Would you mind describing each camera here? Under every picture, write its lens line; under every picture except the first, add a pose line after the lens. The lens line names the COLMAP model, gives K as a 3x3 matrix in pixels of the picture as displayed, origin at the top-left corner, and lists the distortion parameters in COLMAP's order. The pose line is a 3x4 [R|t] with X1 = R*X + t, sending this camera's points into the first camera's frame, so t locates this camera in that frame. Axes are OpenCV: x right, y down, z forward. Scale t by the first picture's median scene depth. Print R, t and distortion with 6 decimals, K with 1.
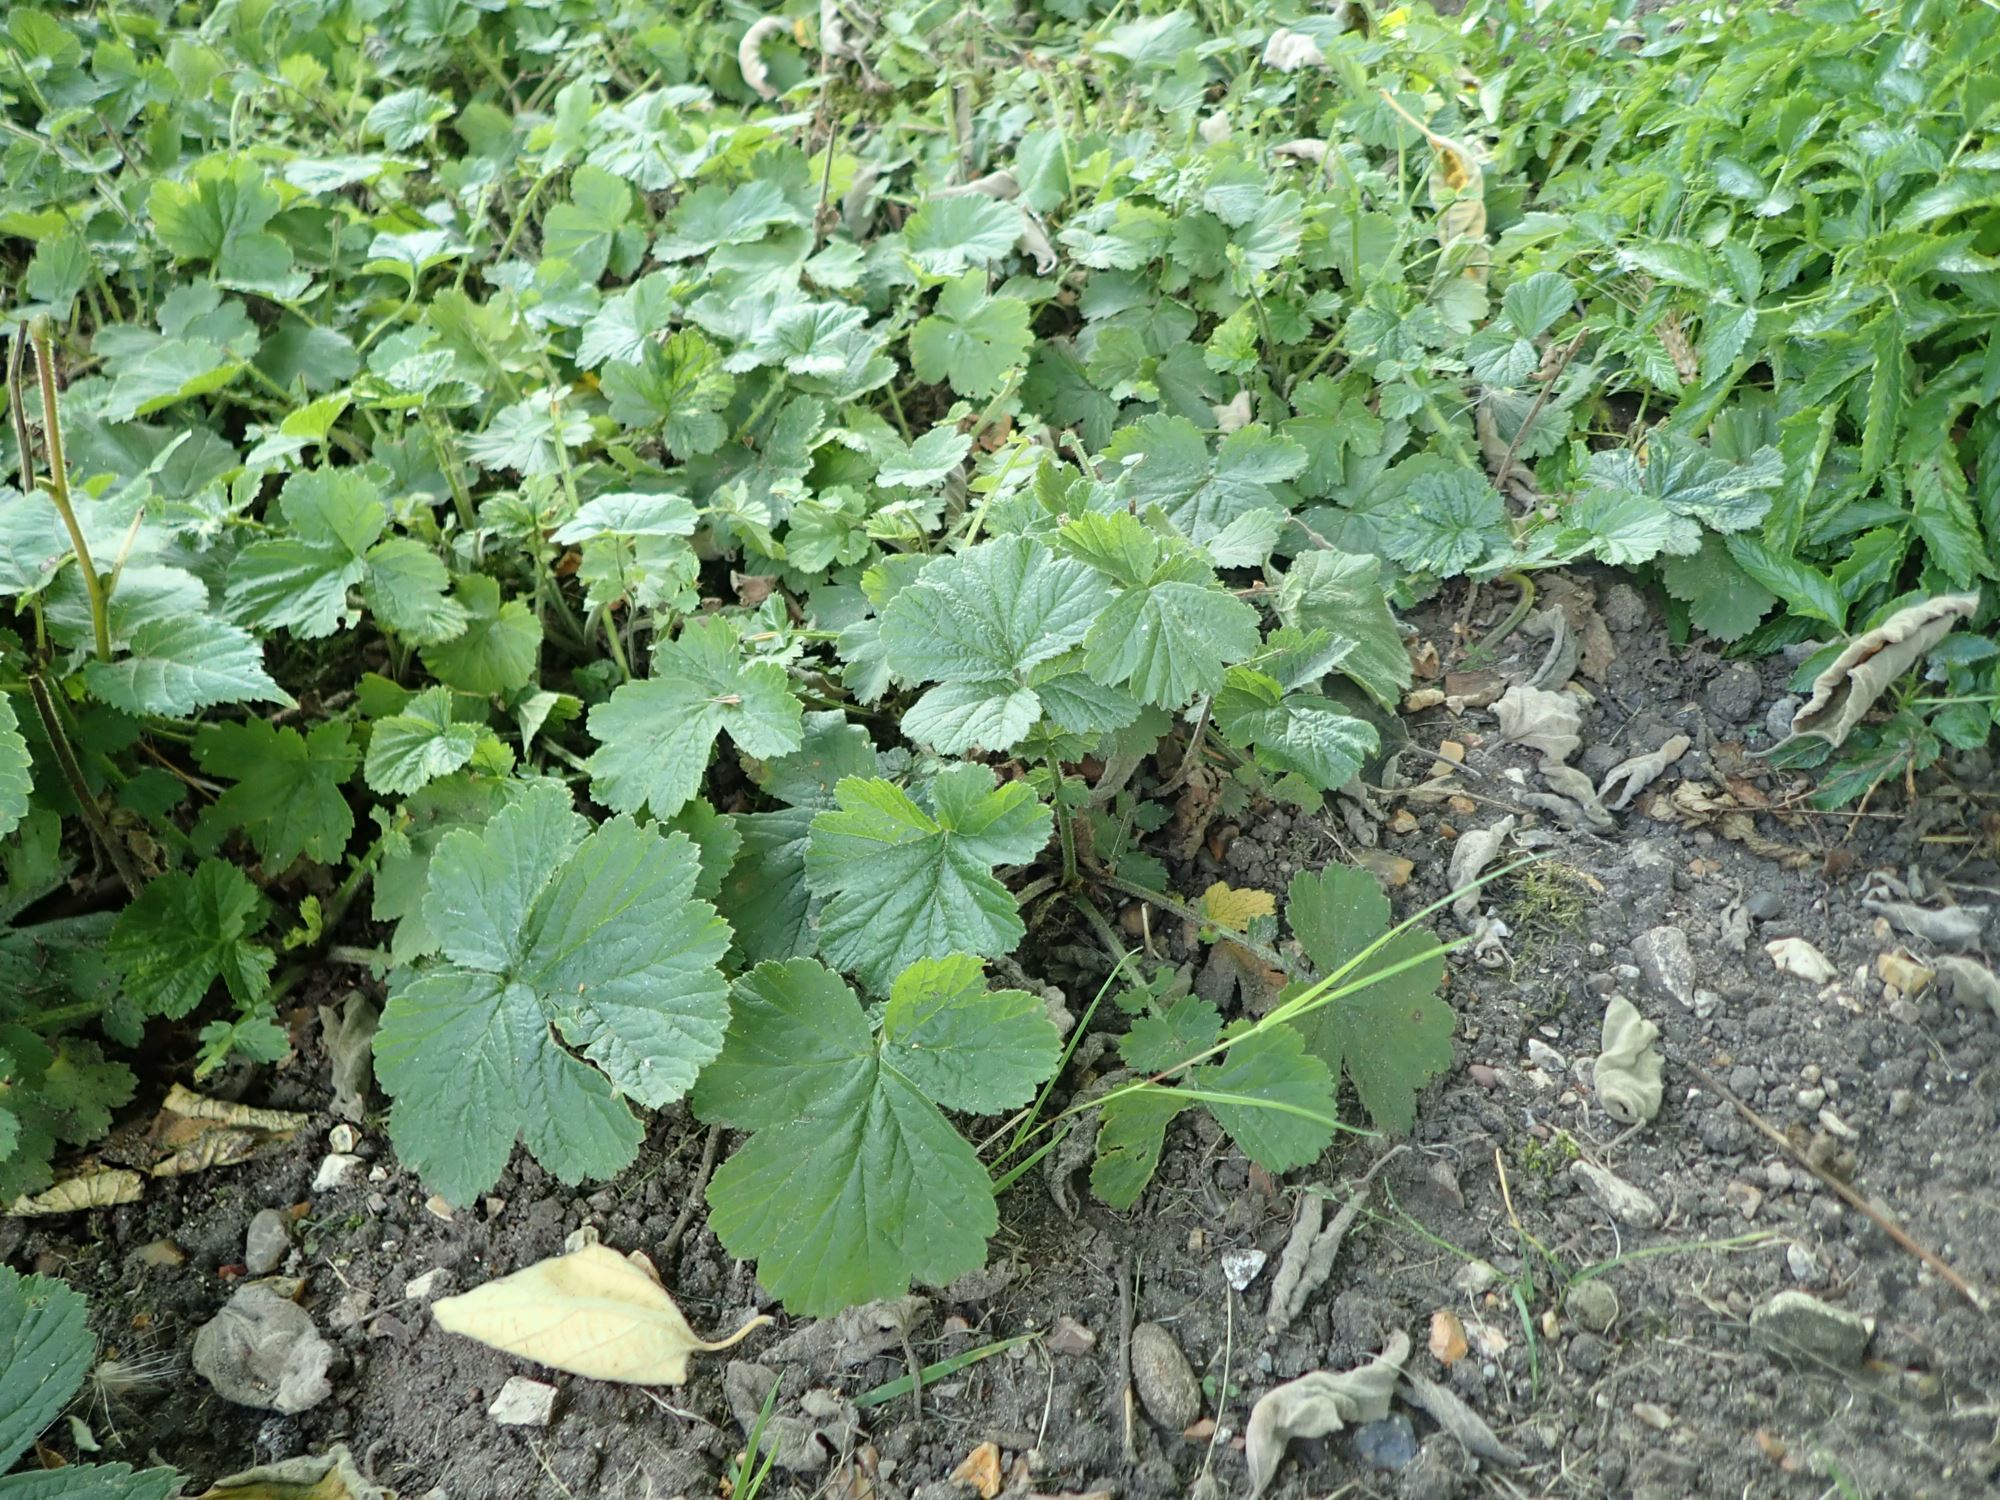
lens RADIAL K [[1464.9, 0, 1000.0], [0, 1464.9, 750.0], [0, 0, 1]] dist [0.033140, -0.003608]
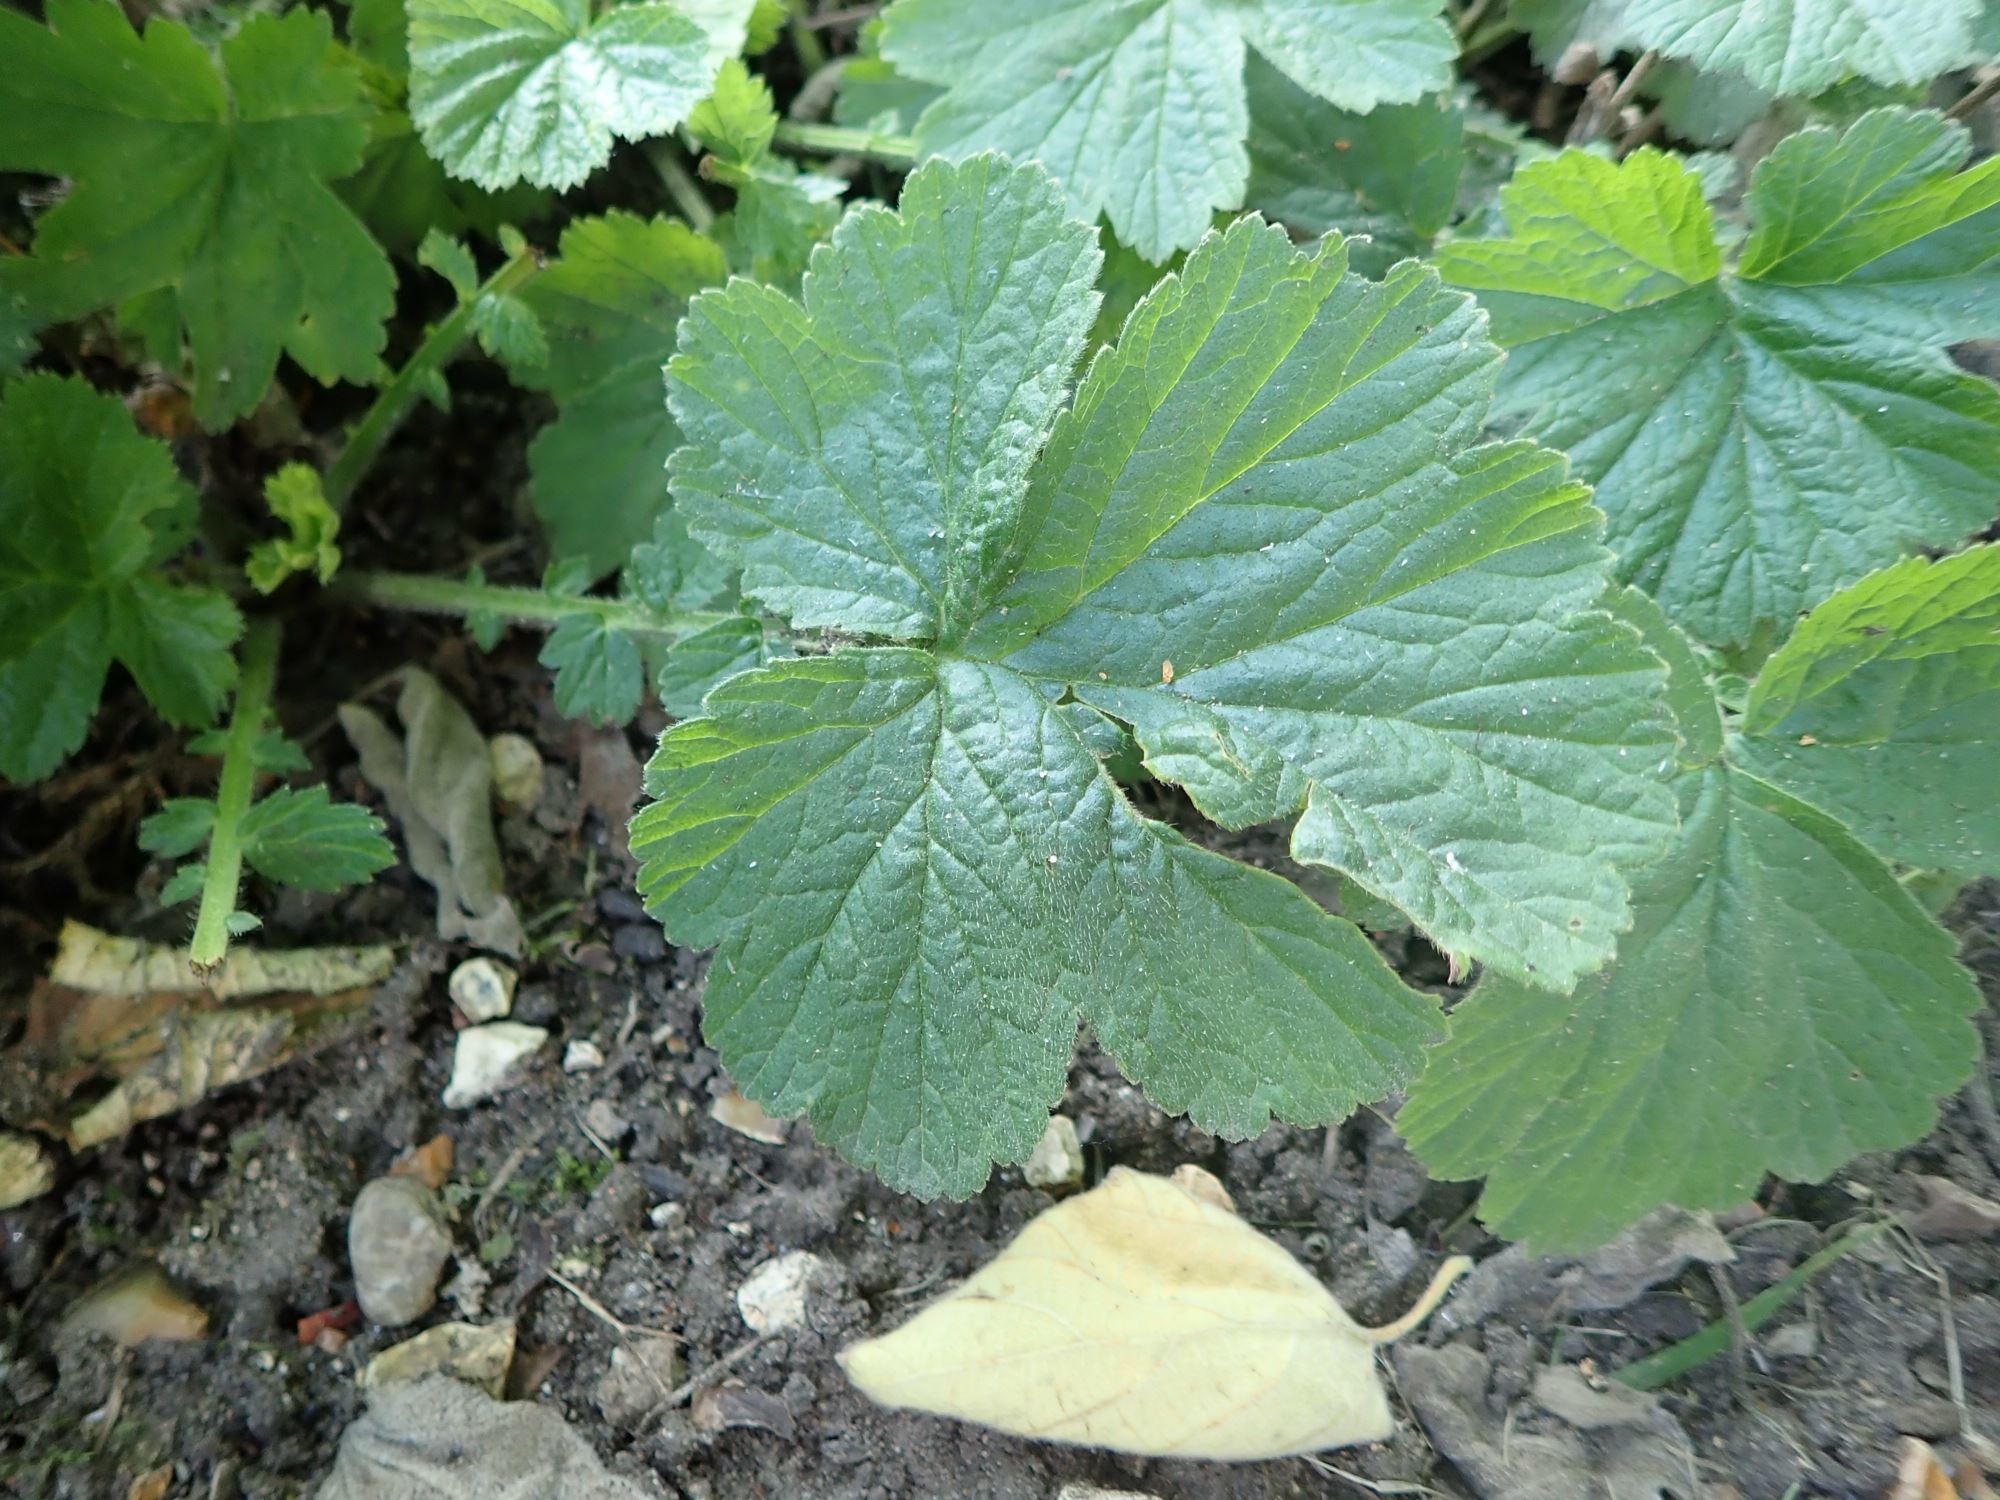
lens RADIAL K [[1464.9, 0, 1000.0], [0, 1464.9, 750.0], [0, 0, 1]] dist [0.033140, -0.003608]
pose [[0.977904, -0.072843, 0.195955, -0.383380], [0.008570, 0.950512, 0.310569, 0.051862], [-0.208880, -0.302027, 0.930134, 0.579481]]
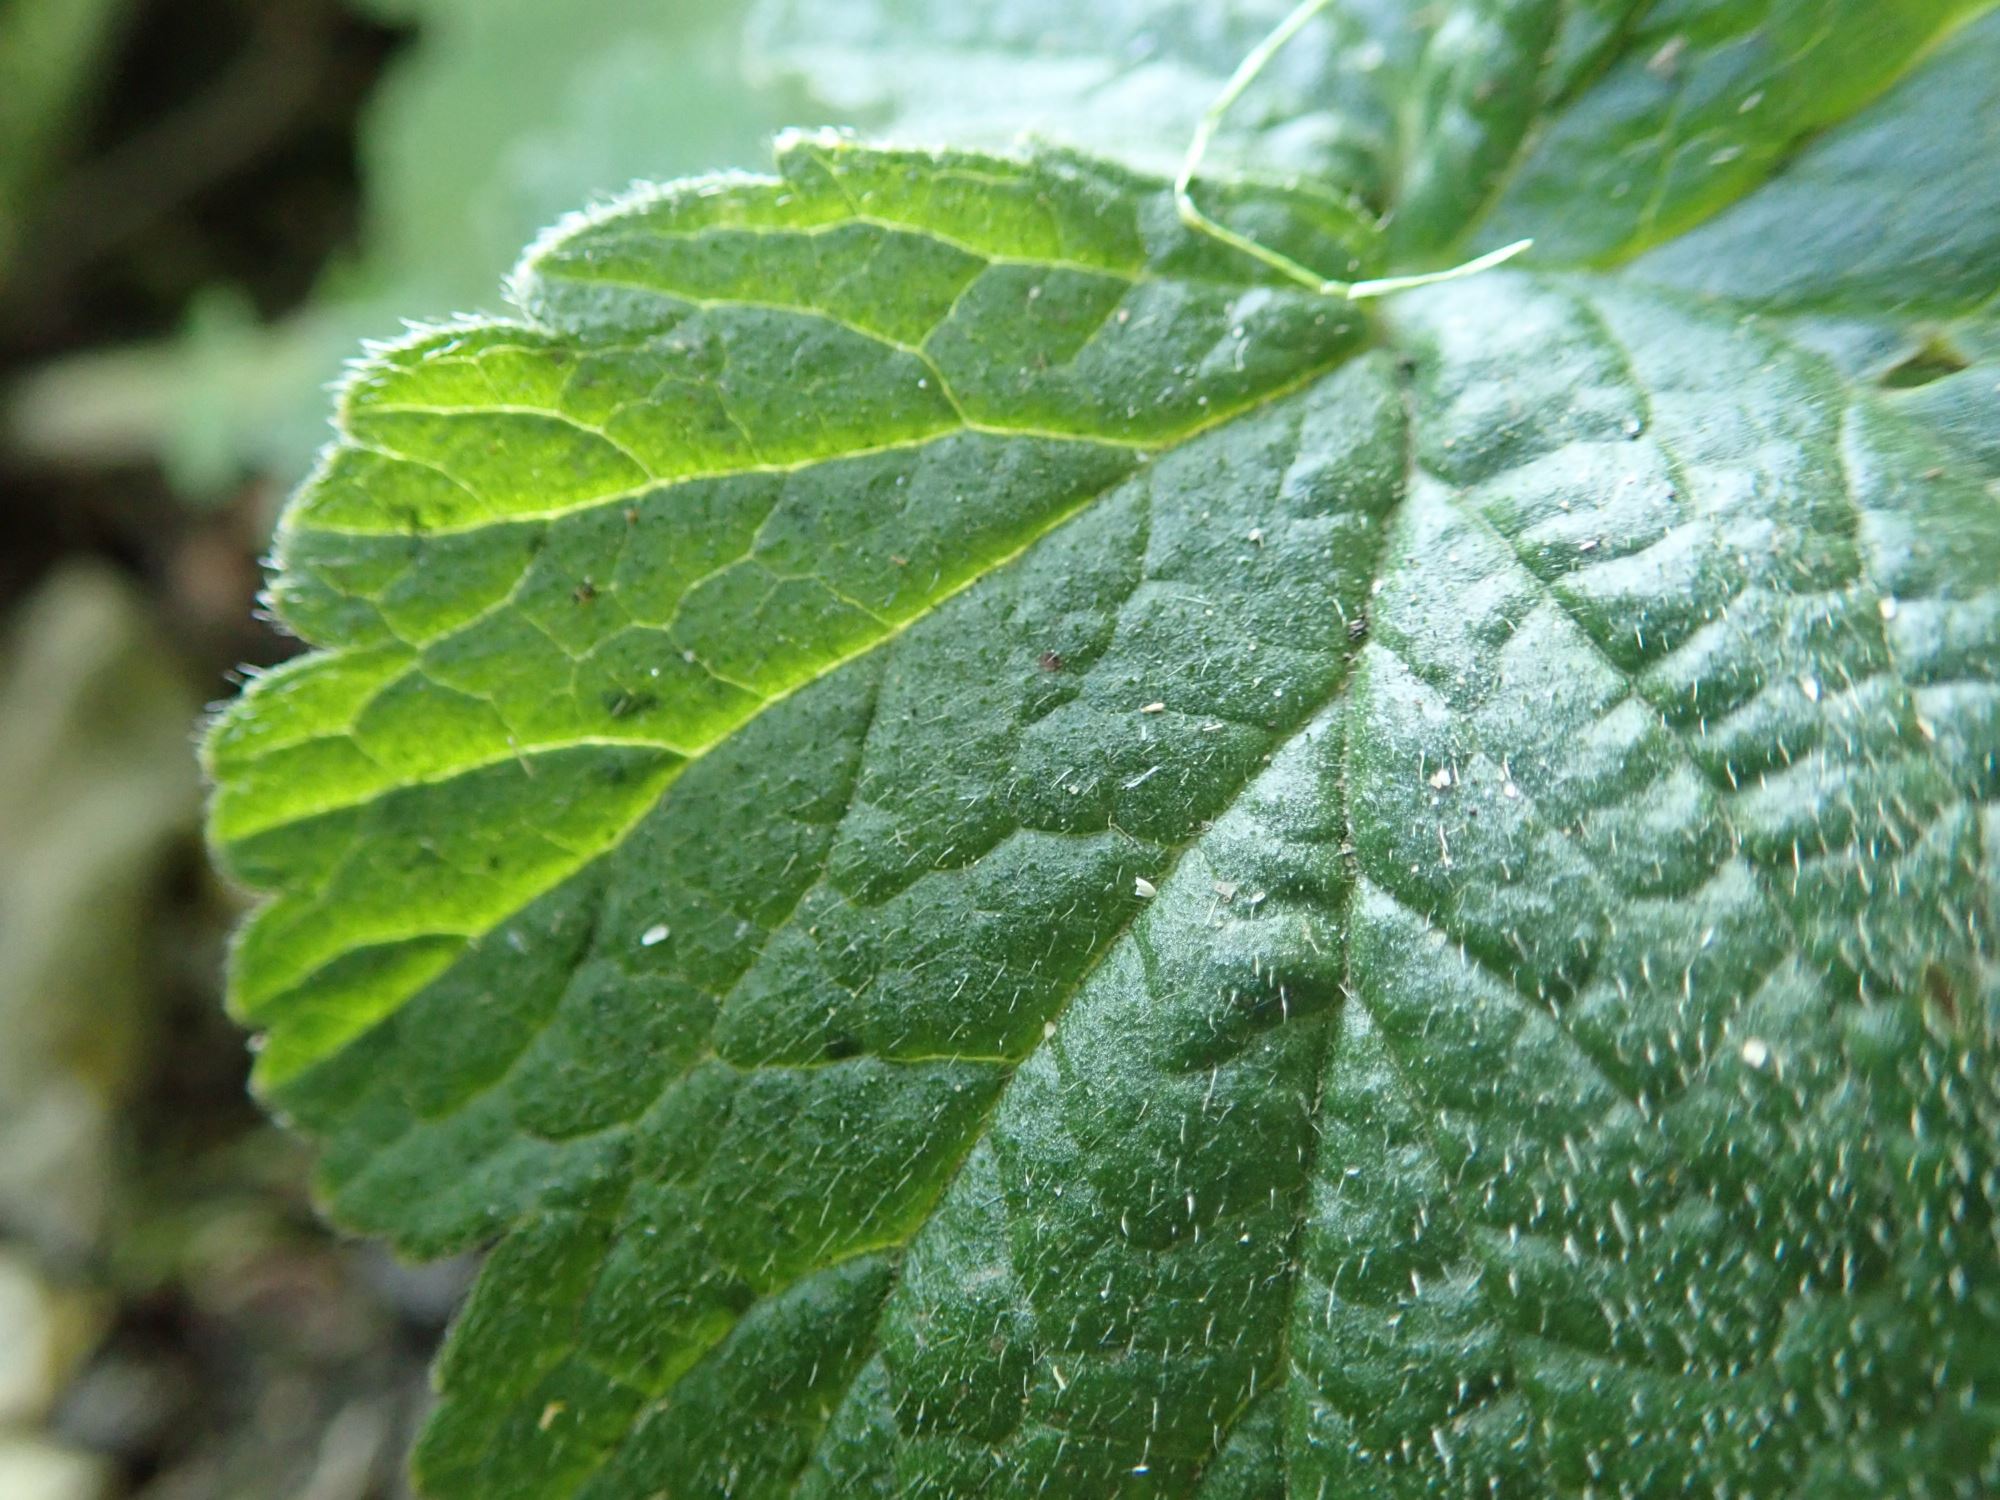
lens RADIAL K [[1704.5, 0, 1000.0], [0, 1704.5, 750.0], [0, 0, 1]] dist [0.012871, 0.005033]
pose [[0.995461, 0.022060, 0.092578, -0.361271], [-0.034048, 0.990930, 0.129991, 0.170306], [-0.088871, -0.132553, 0.987184, 0.825046]]
